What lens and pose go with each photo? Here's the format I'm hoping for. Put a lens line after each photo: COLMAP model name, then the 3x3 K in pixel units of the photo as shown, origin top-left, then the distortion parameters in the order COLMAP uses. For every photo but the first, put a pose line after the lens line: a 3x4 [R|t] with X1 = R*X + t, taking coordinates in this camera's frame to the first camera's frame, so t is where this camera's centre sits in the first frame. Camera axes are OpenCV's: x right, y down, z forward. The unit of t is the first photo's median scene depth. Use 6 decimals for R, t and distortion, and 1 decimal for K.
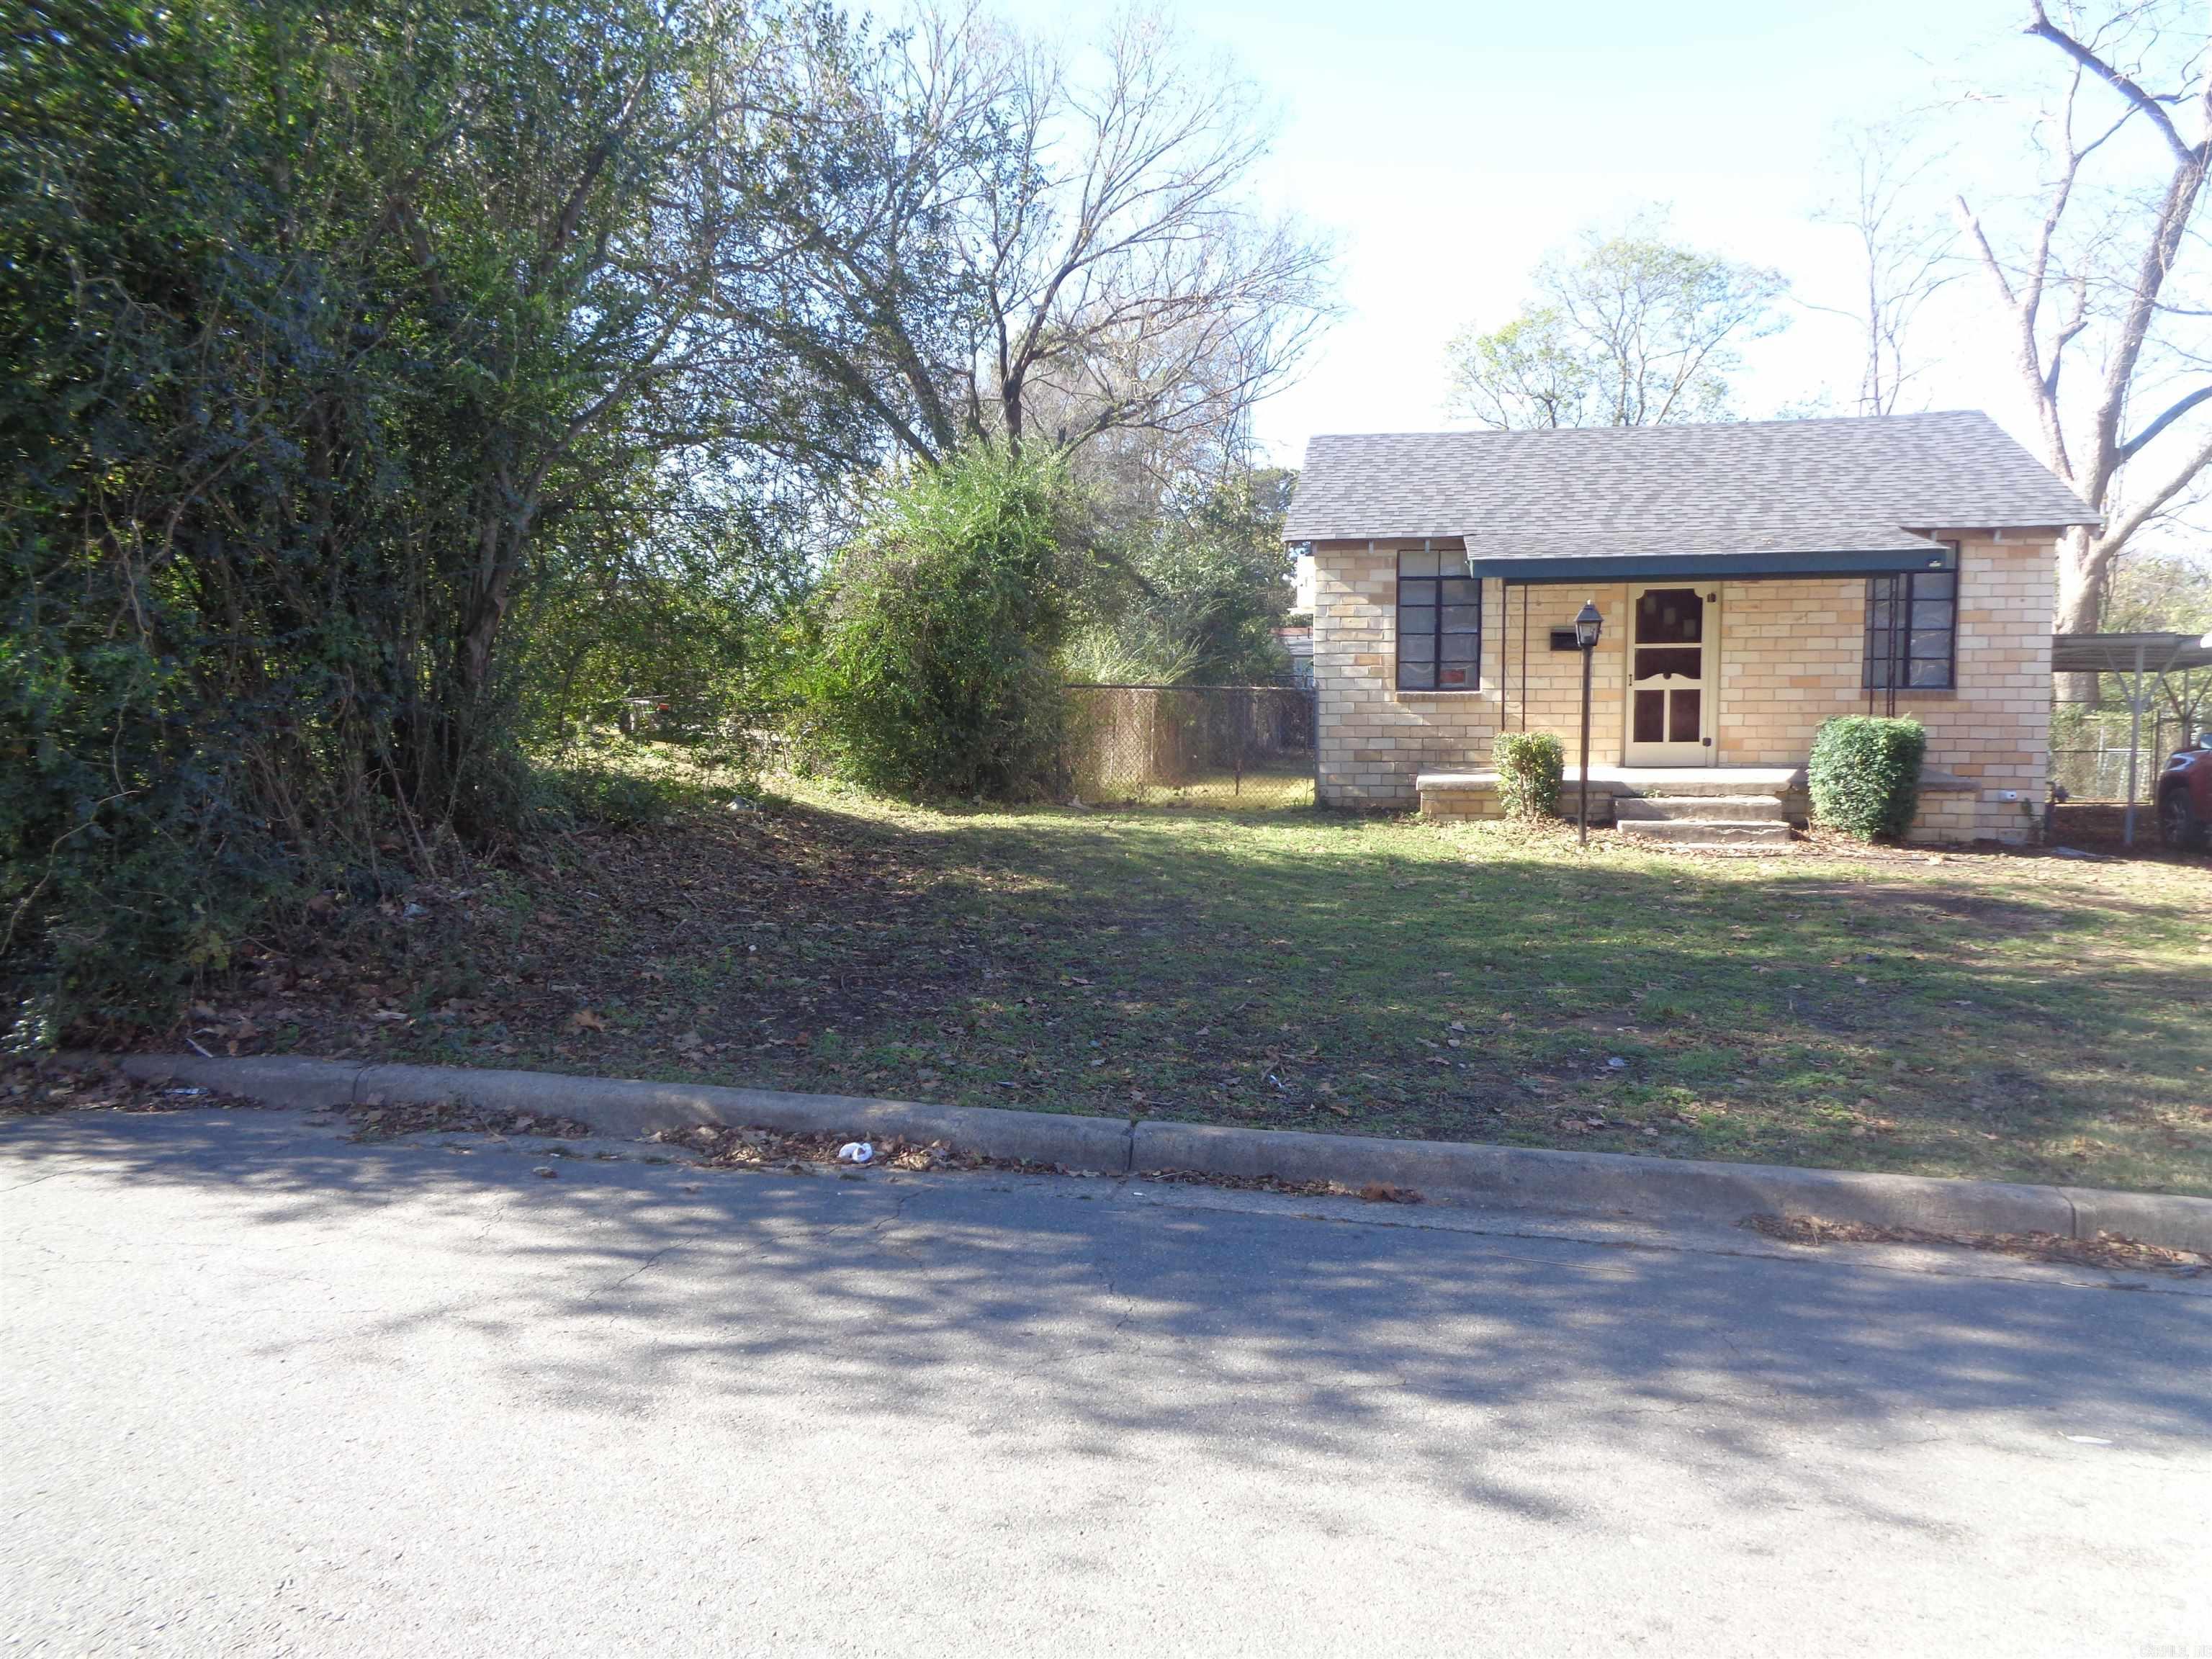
lens RADIAL K [[1620.1, 0, 1109.1], [0, 1620.1, 821.5], [0, 0, 1]] dist [-0.001434, 0.042382]
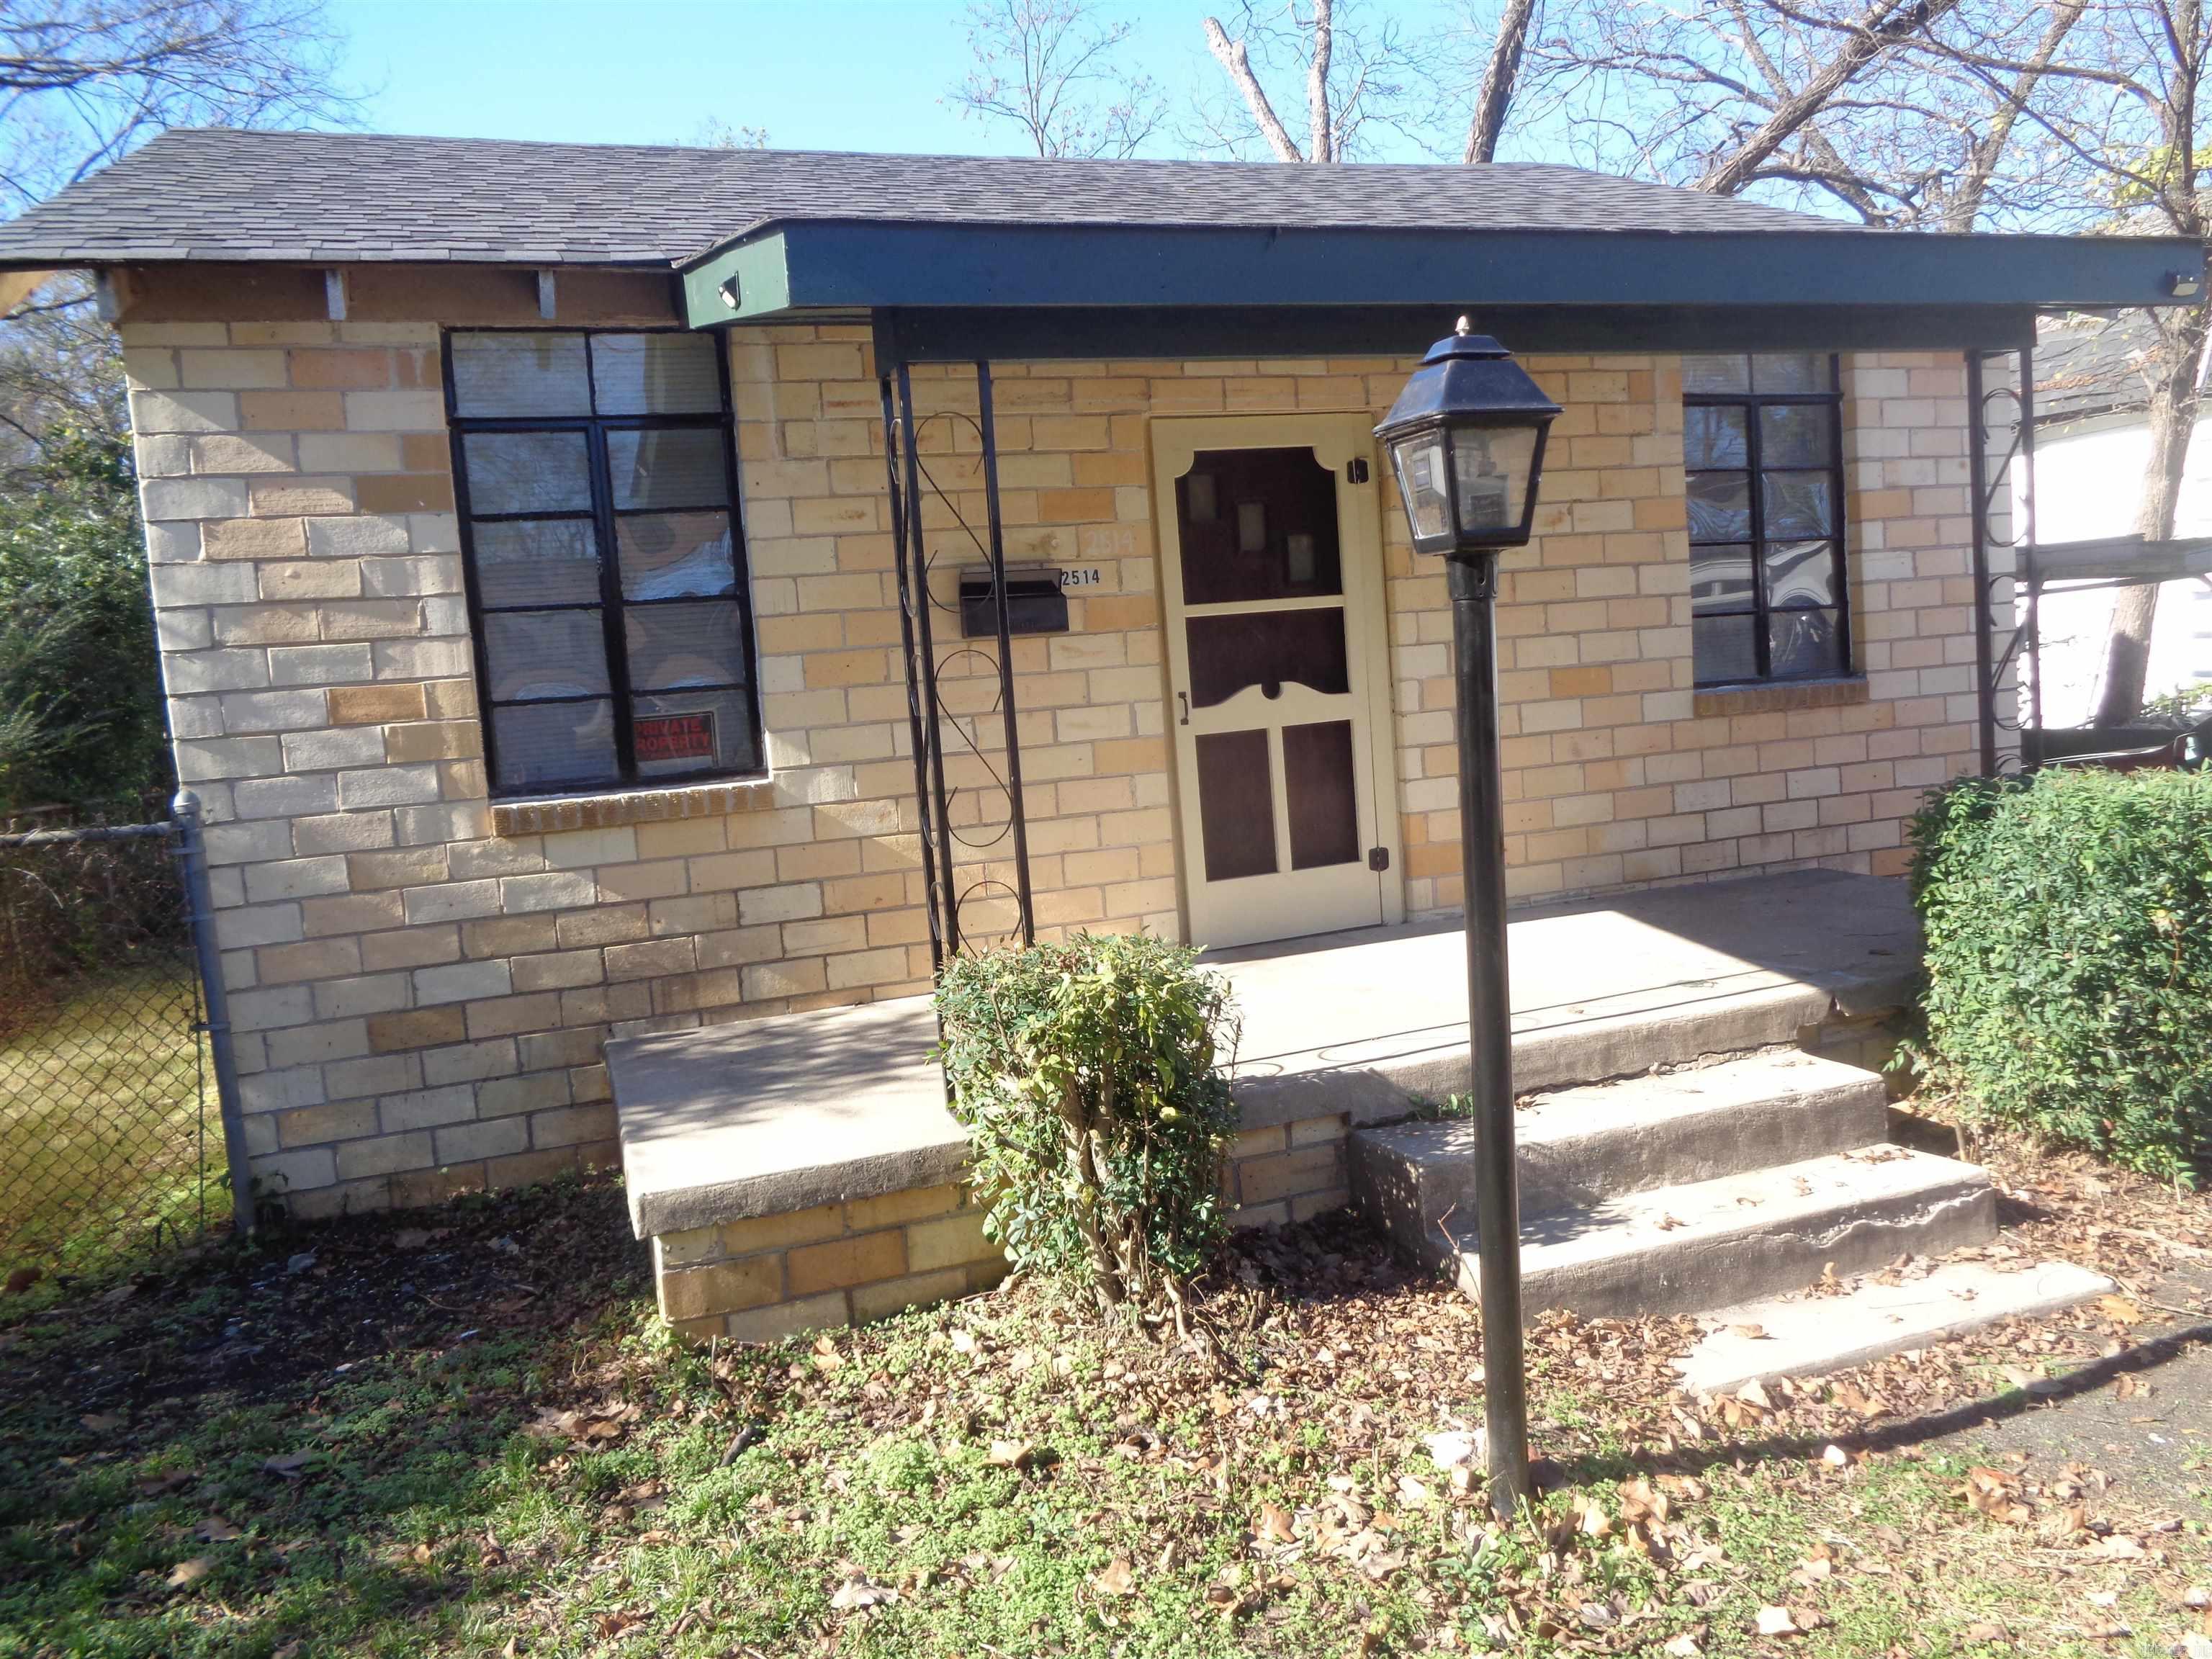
lens RADIAL K [[1652.2, 0, 1087.2], [0, 1652.2, 828.1], [0, 0, 1]] dist [0.002263, 0.003575]
pose [[0.863913, -0.106200, 0.492317, 0.125124], [0.117869, 0.993002, 0.007371, -0.066785], [-0.489654, 0.051661, 0.870385, 0.701361]]
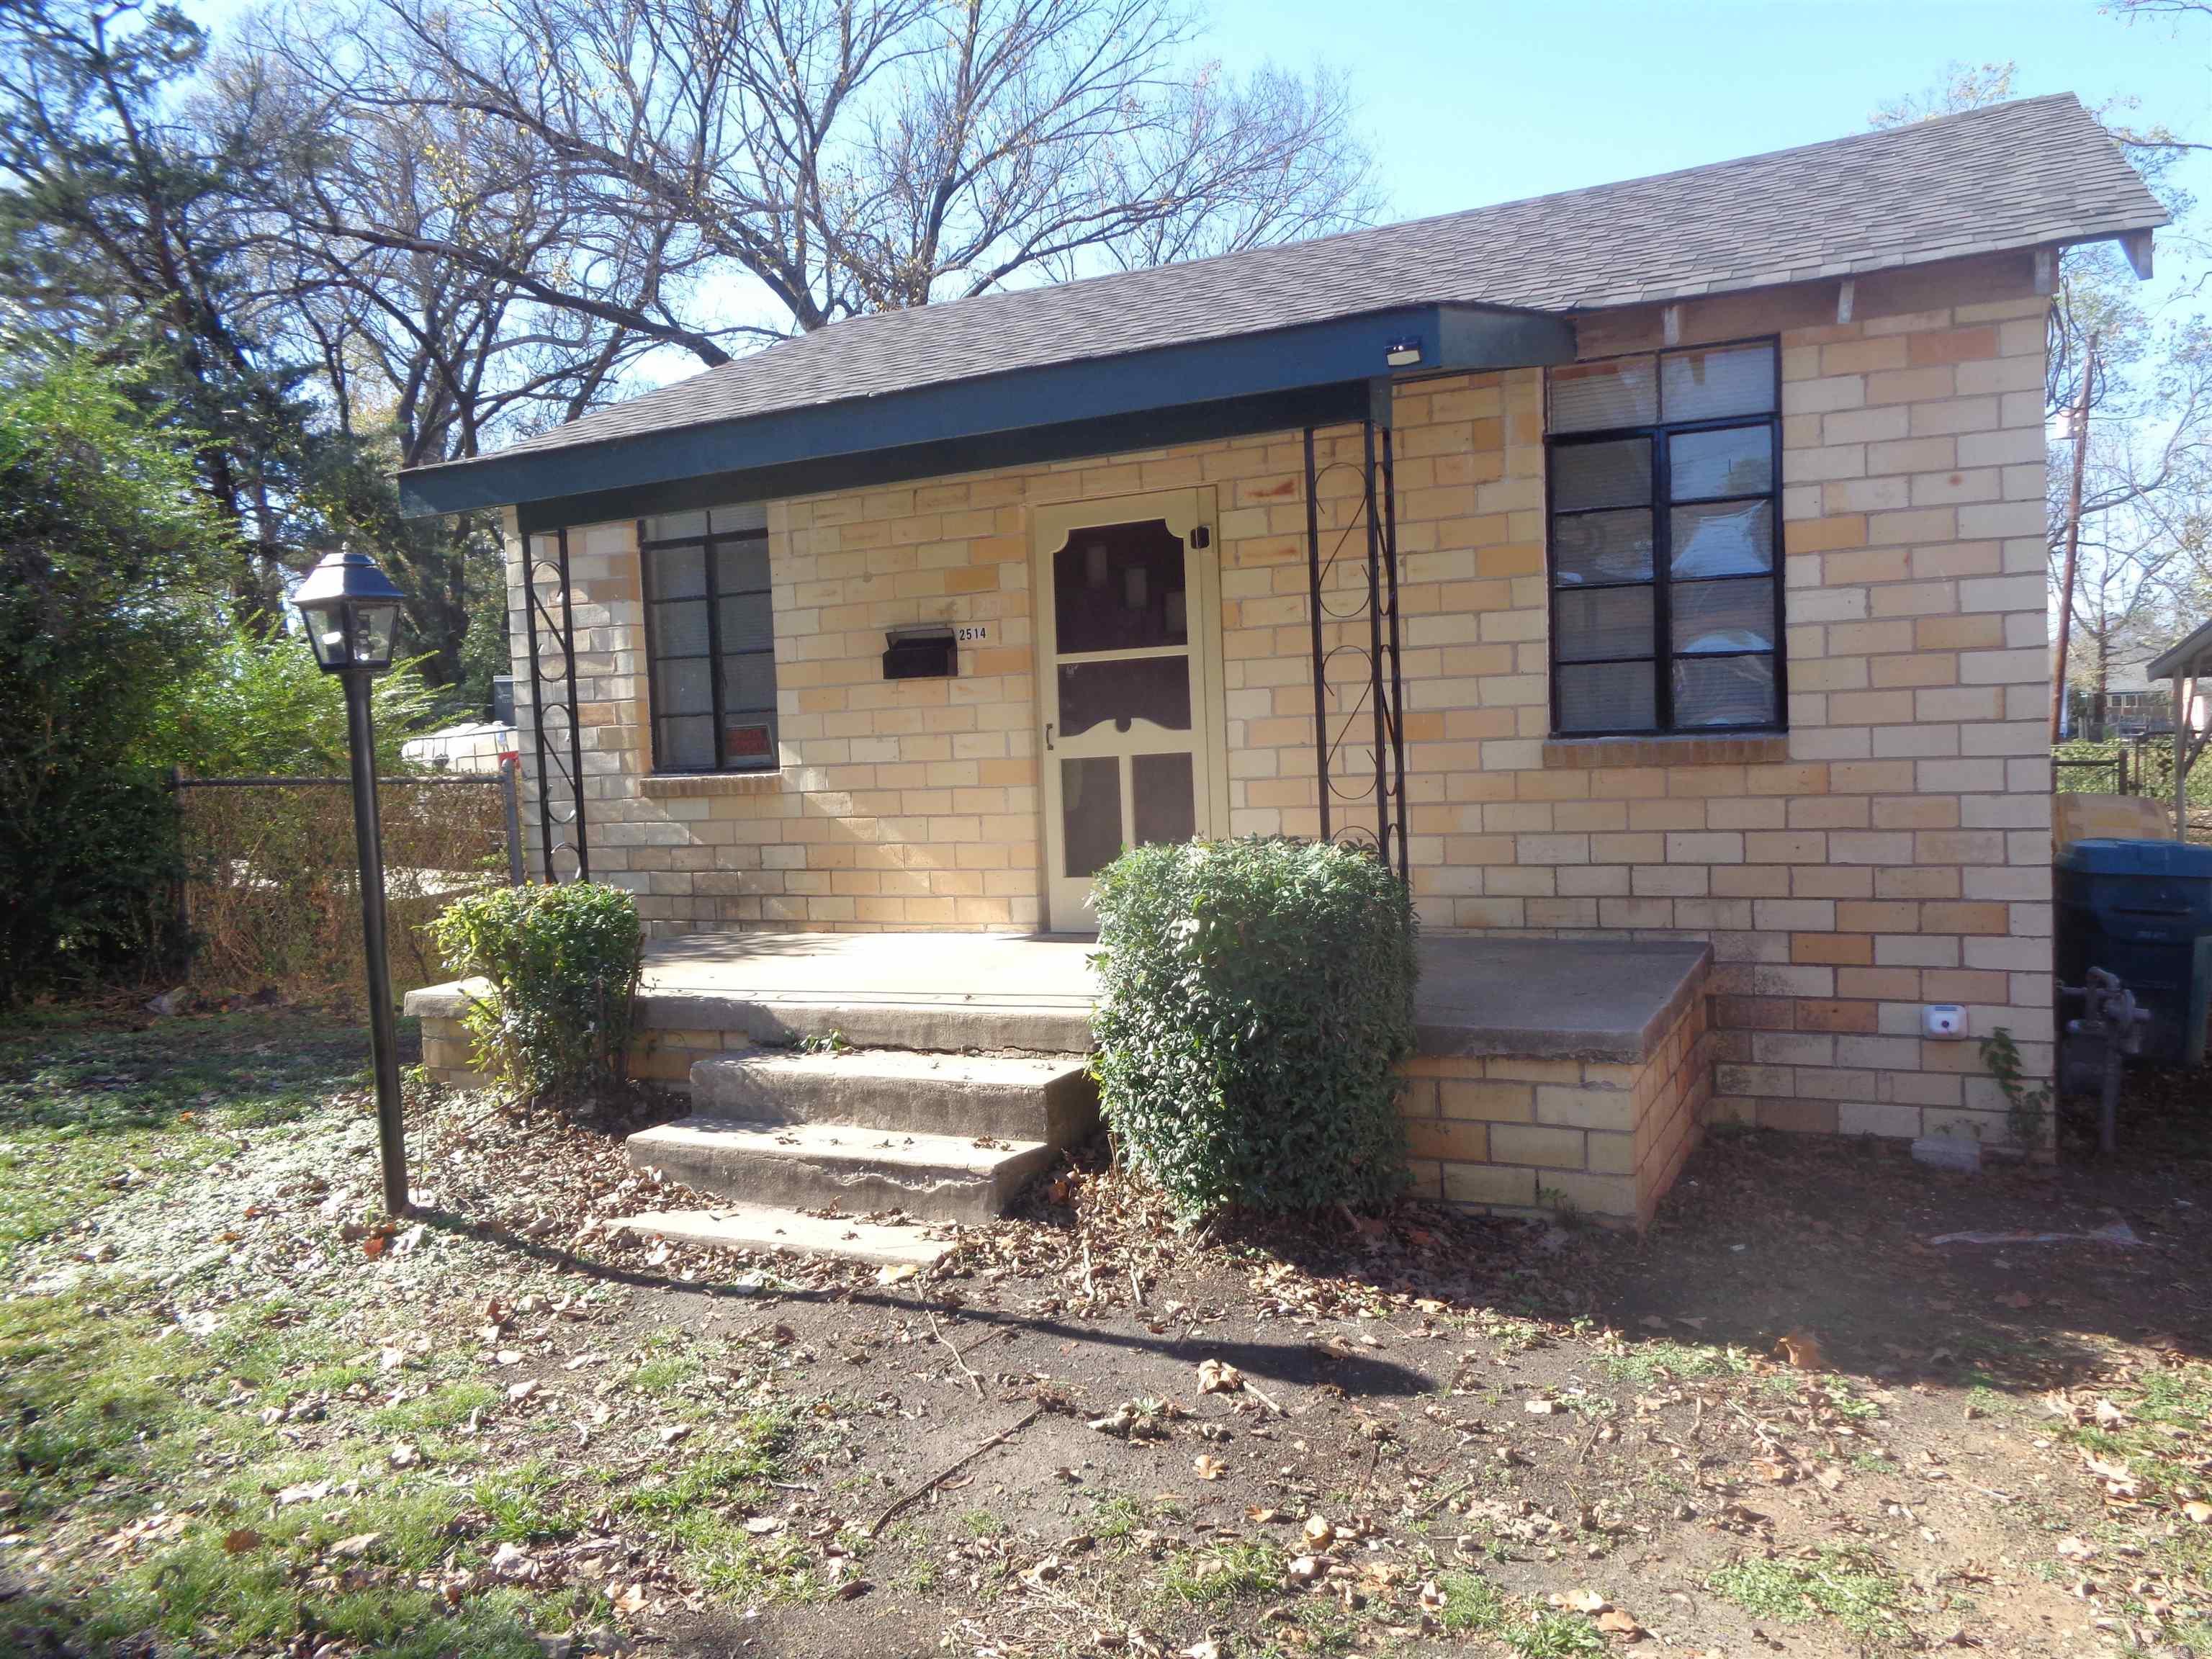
lens RADIAL K [[1635.0, 0, 1106.0], [0, 1635.0, 829.5], [0, 0, 1]] dist [0.002449, 0.003428]
pose [[0.963887, -0.023742, -0.265251, 0.454683], [0.017258, 0.999493, -0.026747, -0.050136], [0.265752, 0.021203, 0.963808, 0.577816]]
